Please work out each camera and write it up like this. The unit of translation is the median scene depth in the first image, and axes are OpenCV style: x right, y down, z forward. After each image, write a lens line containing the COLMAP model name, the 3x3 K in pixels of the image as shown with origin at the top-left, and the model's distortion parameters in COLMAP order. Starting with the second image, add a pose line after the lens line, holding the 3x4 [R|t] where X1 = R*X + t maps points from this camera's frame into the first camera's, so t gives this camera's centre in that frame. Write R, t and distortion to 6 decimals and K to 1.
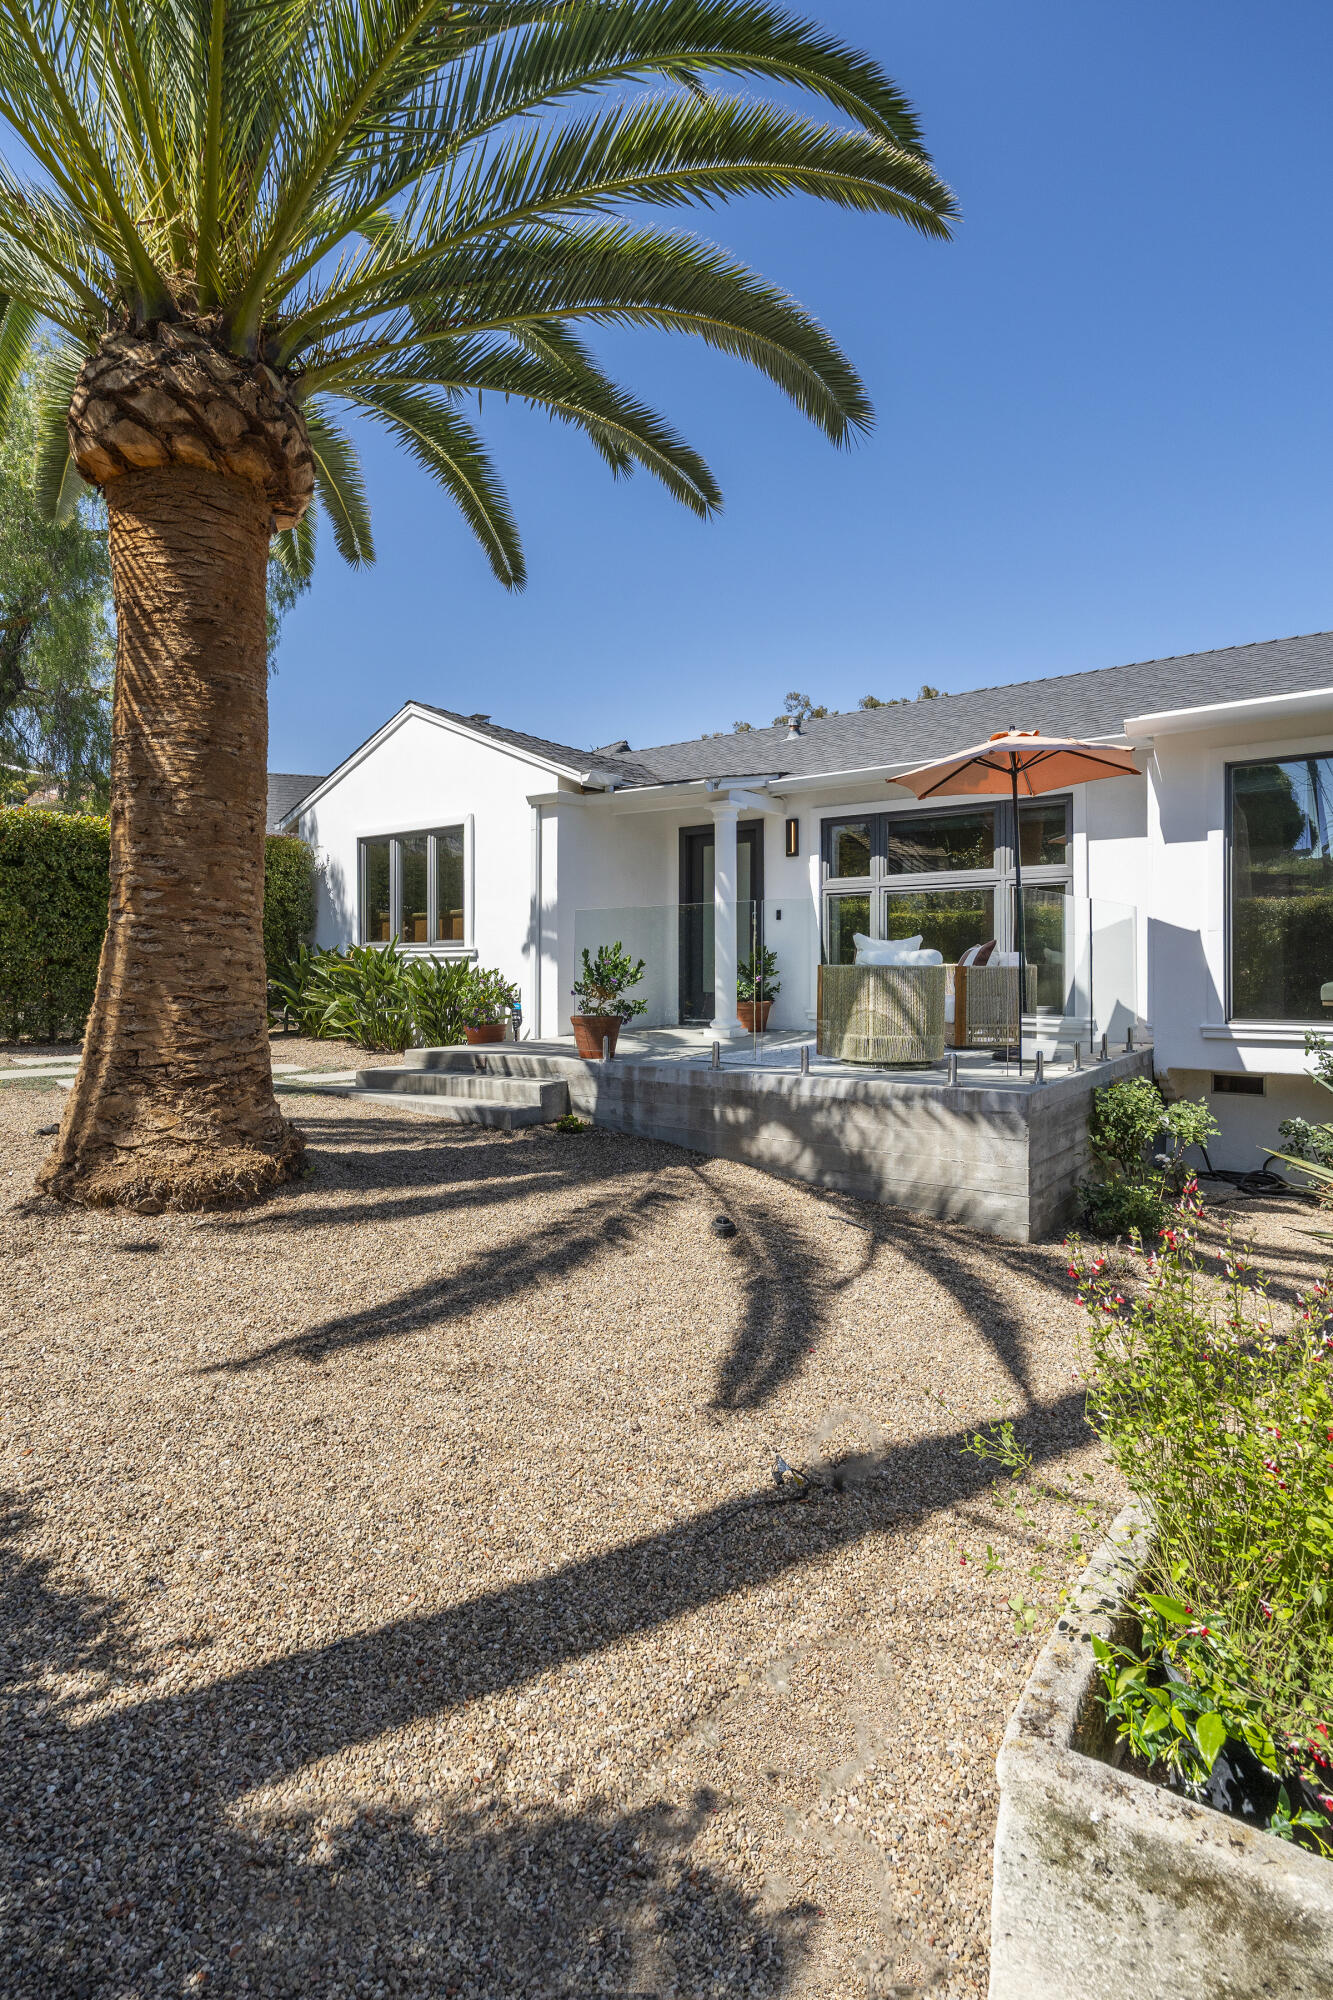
lens RADIAL K [[1024.1, 0, 670.8], [0, 1024.1, 968.1], [0, 0, 1]] dist [0.002180, -0.000479]
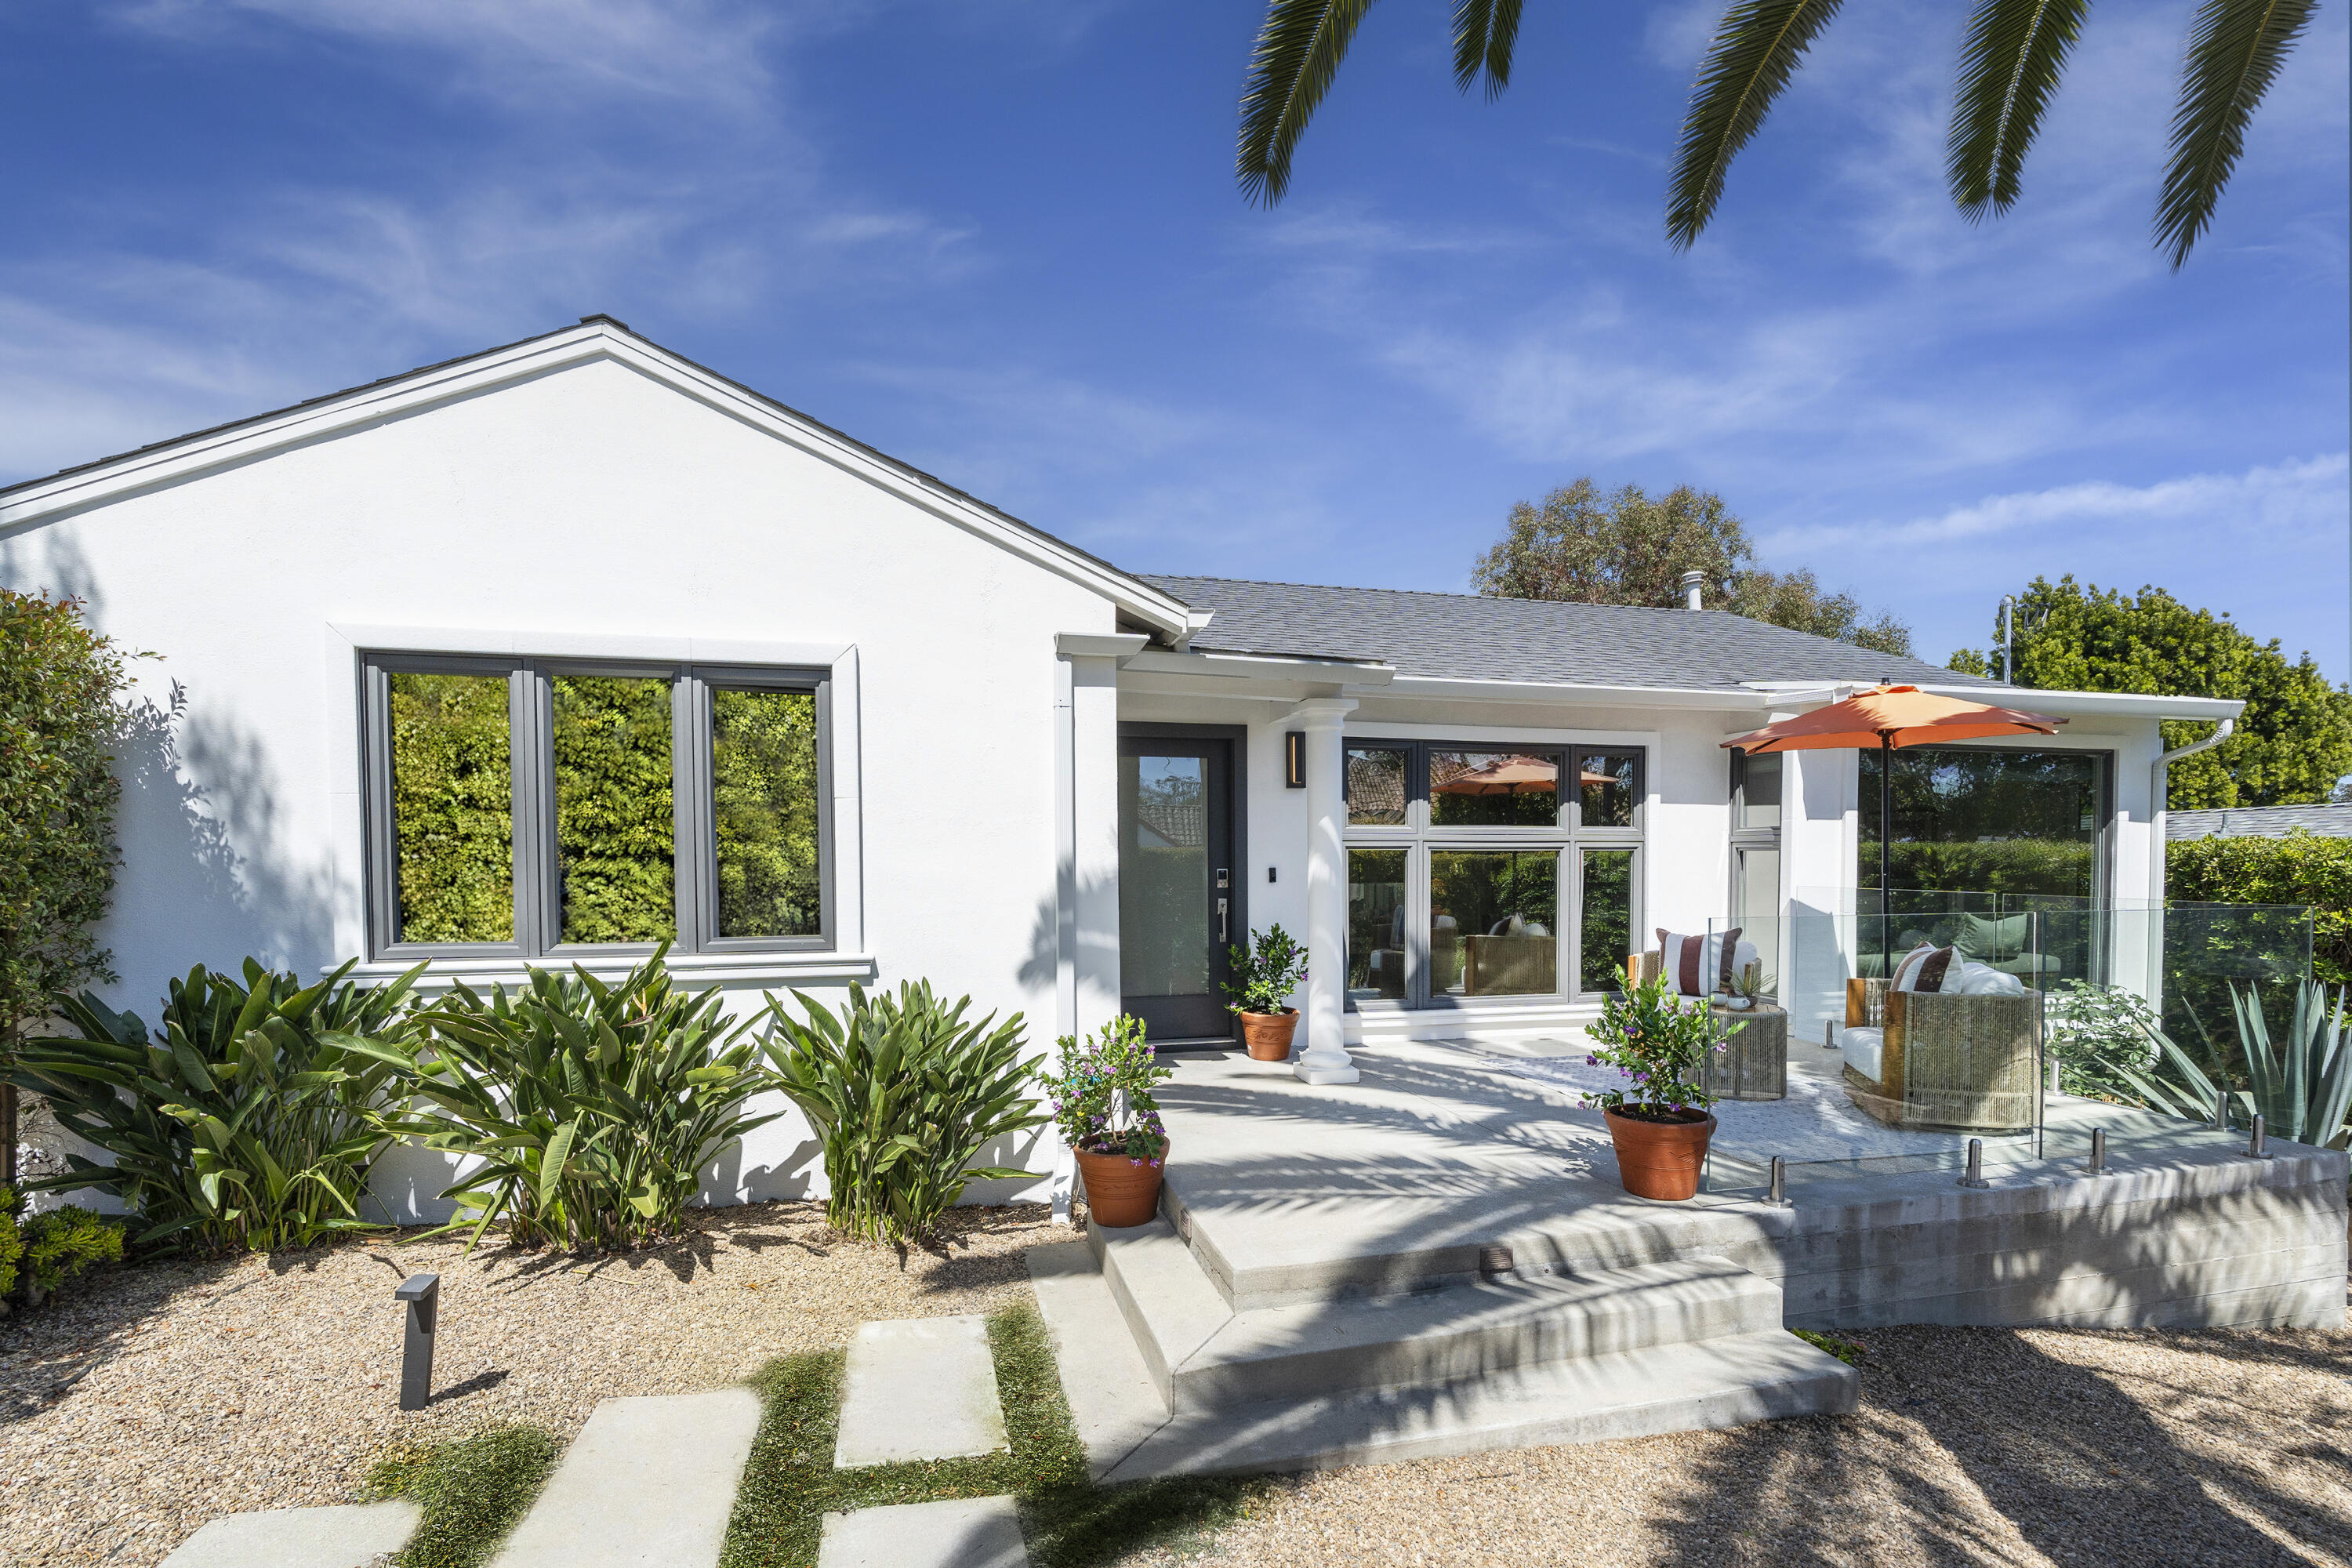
lens RADIAL K [[1063.0, 0, 1176.3], [0, 1063.0, 903.9], [0, 0, 1]] dist [0.000825, 0.000039]
pose [[0.634031, -0.027144, 0.772831, -0.747467], [-0.001329, 0.999344, 0.036190, -0.094598], [-0.773307, -0.023973, 0.633579, 0.991368]]
